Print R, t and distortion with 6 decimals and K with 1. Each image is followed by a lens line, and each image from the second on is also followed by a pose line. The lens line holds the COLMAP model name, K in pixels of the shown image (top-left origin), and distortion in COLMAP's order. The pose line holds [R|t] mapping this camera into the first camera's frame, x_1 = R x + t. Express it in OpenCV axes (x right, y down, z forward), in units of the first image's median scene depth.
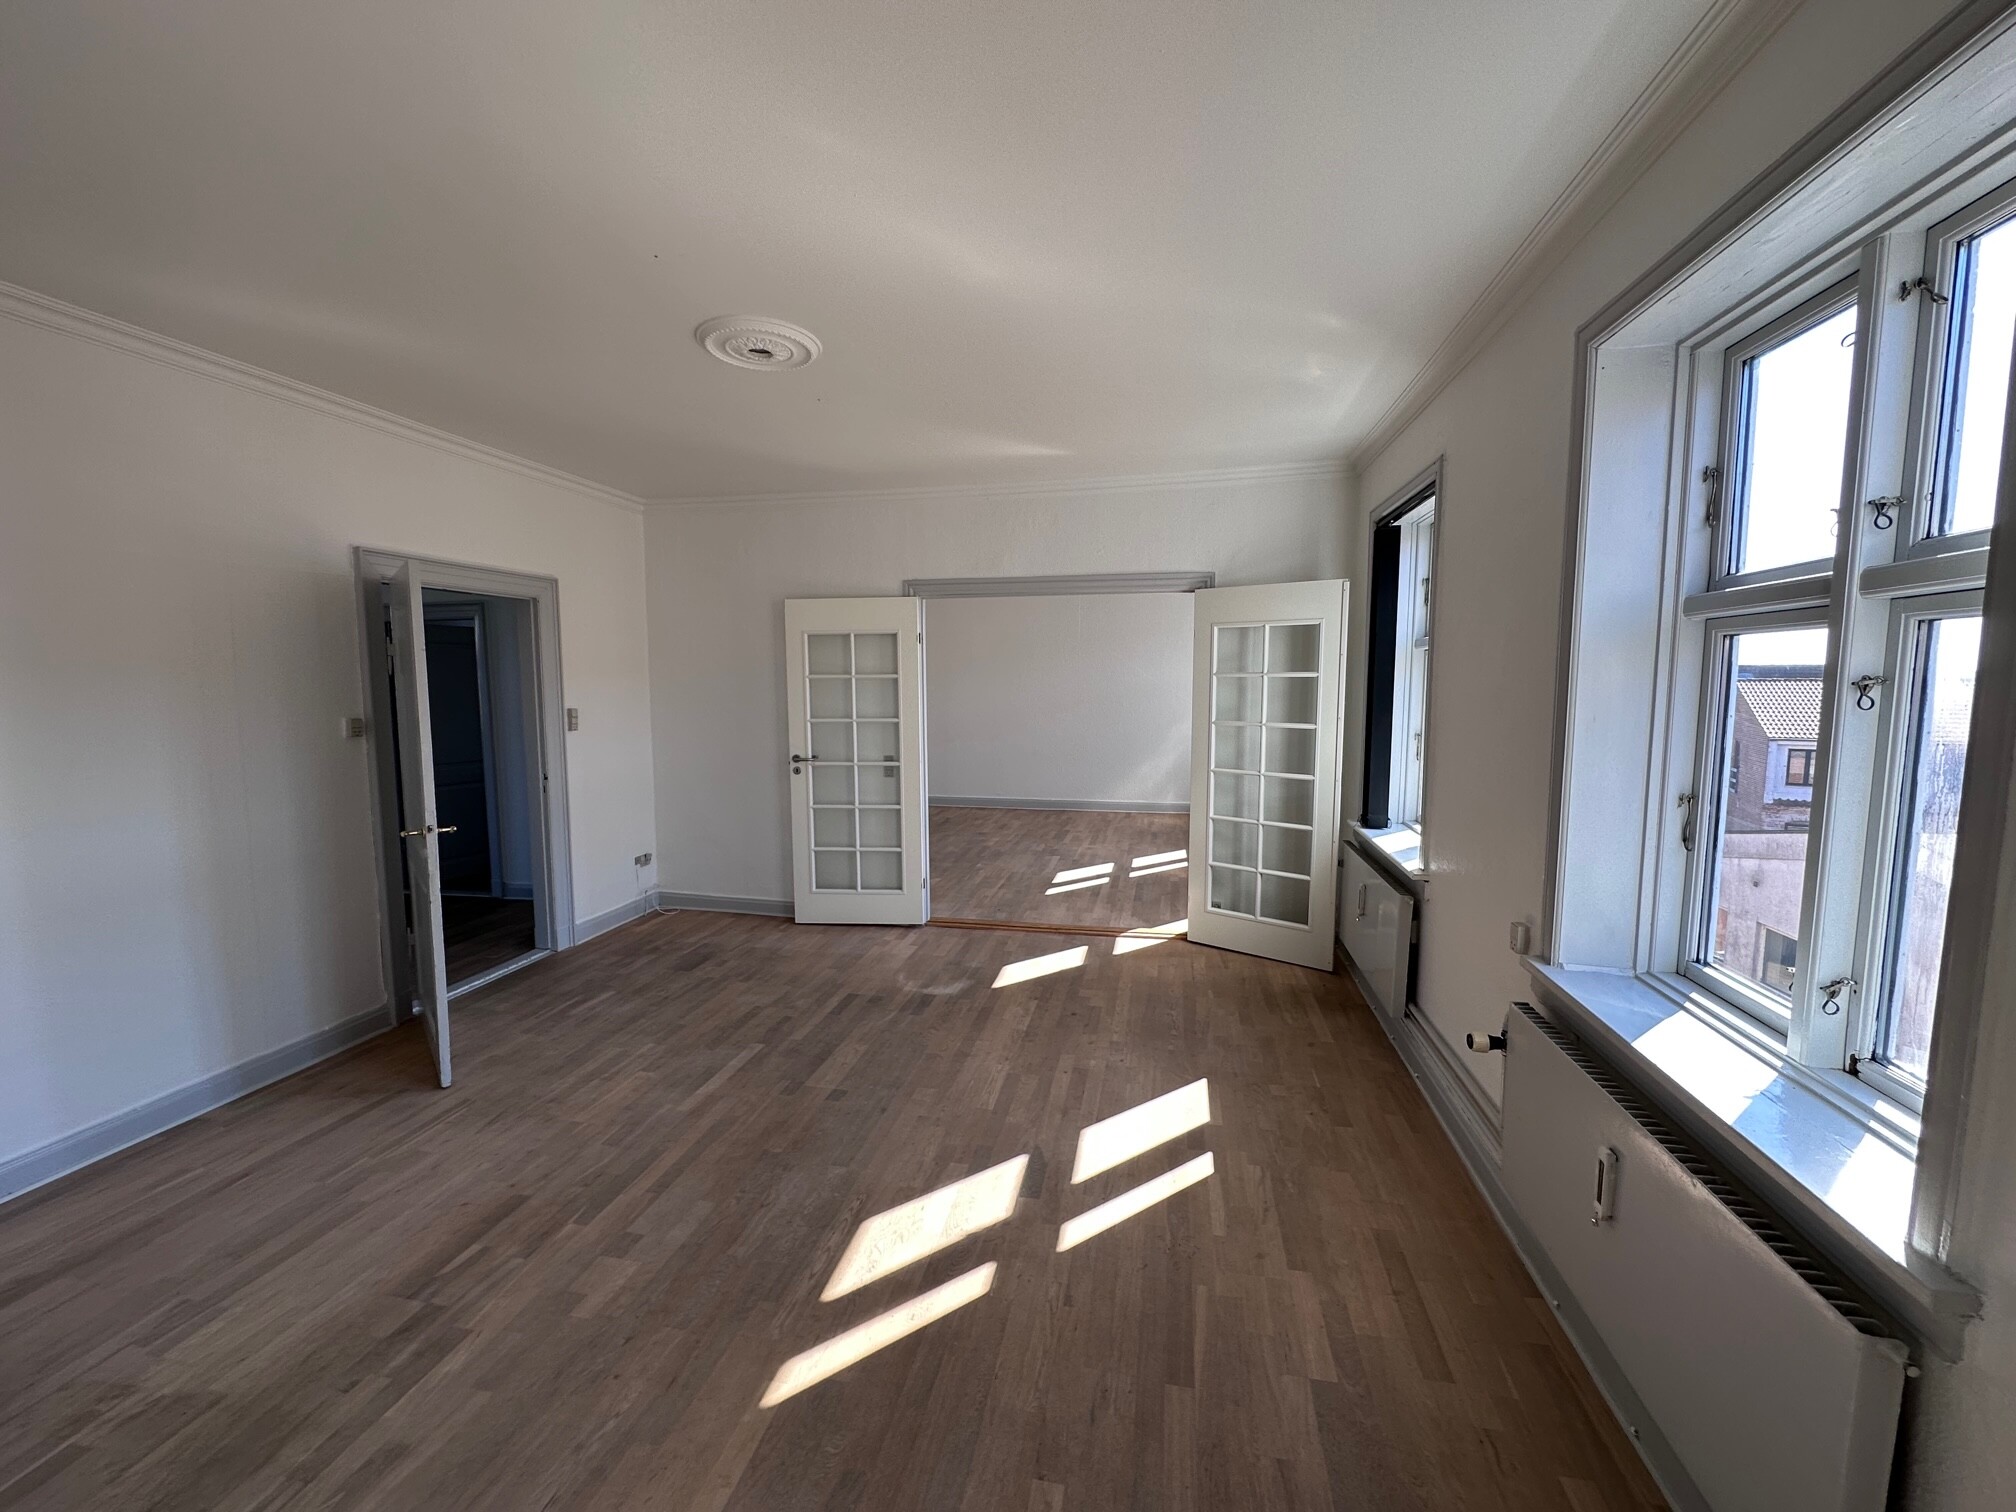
lens RADIAL K [[789.3, 0, 1008.0], [0, 789.3, 756.0], [0, 0, 1]] dist [-0.000261, 0.000126]
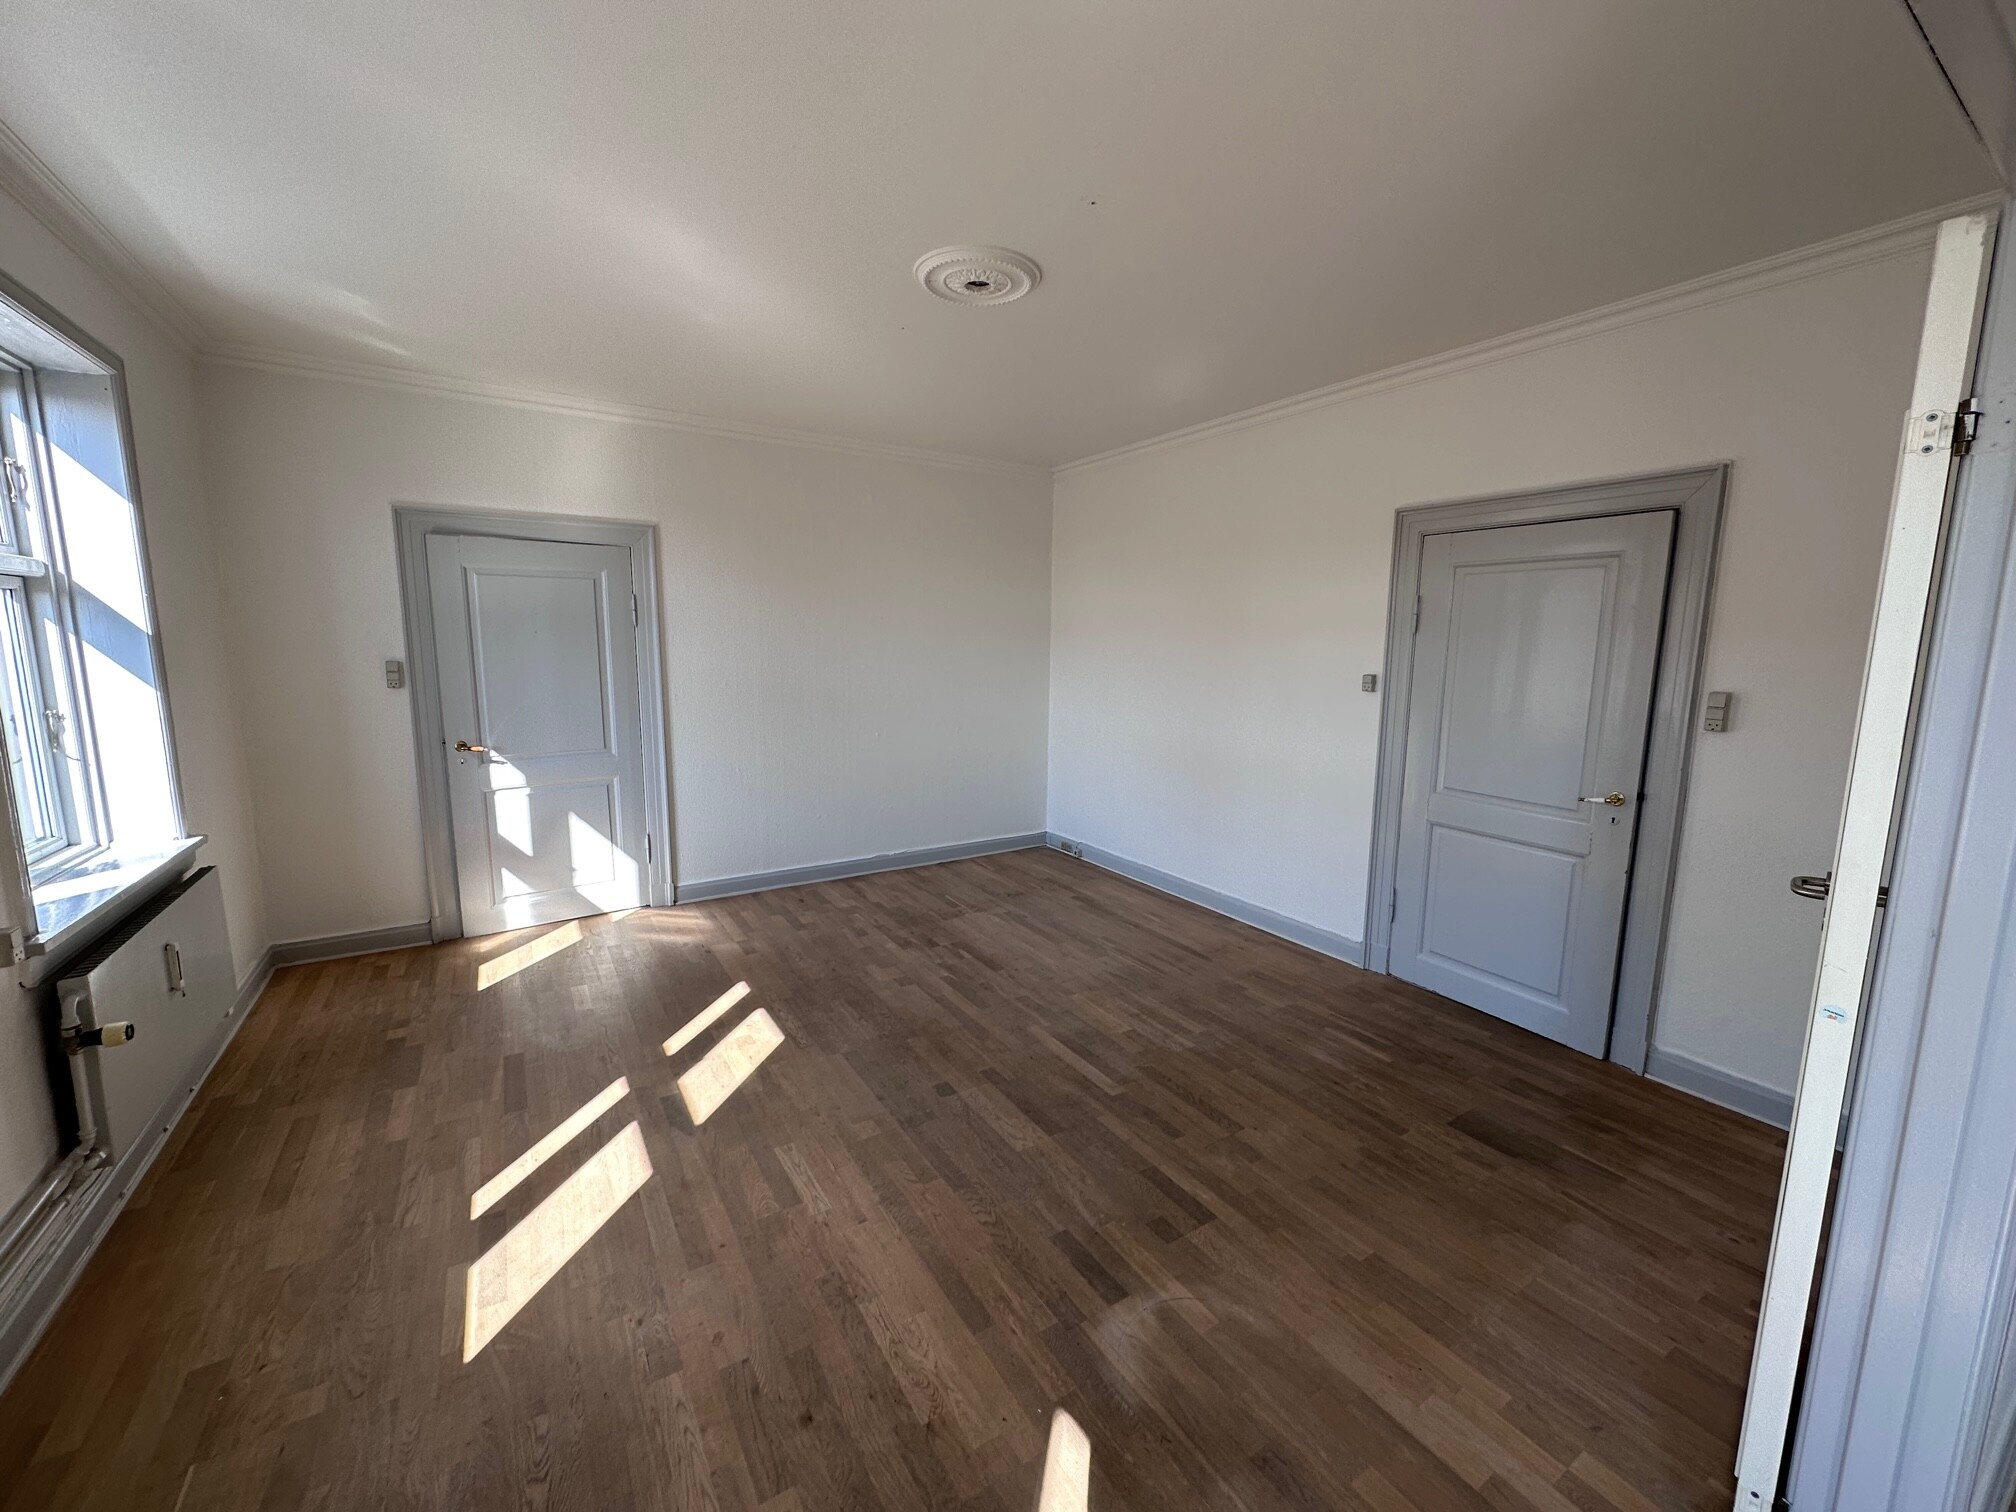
lens RADIAL K [[794.9, 0, 1011.2], [0, 794.9, 750.7], [0, 0, 1]] dist [0.000179, 0.000147]
pose [[-0.714019, 0.092930, -0.693931, 0.335179], [-0.077572, 0.974549, 0.210327, -0.157547], [0.695815, 0.204007, -0.688638, 1.612720]]
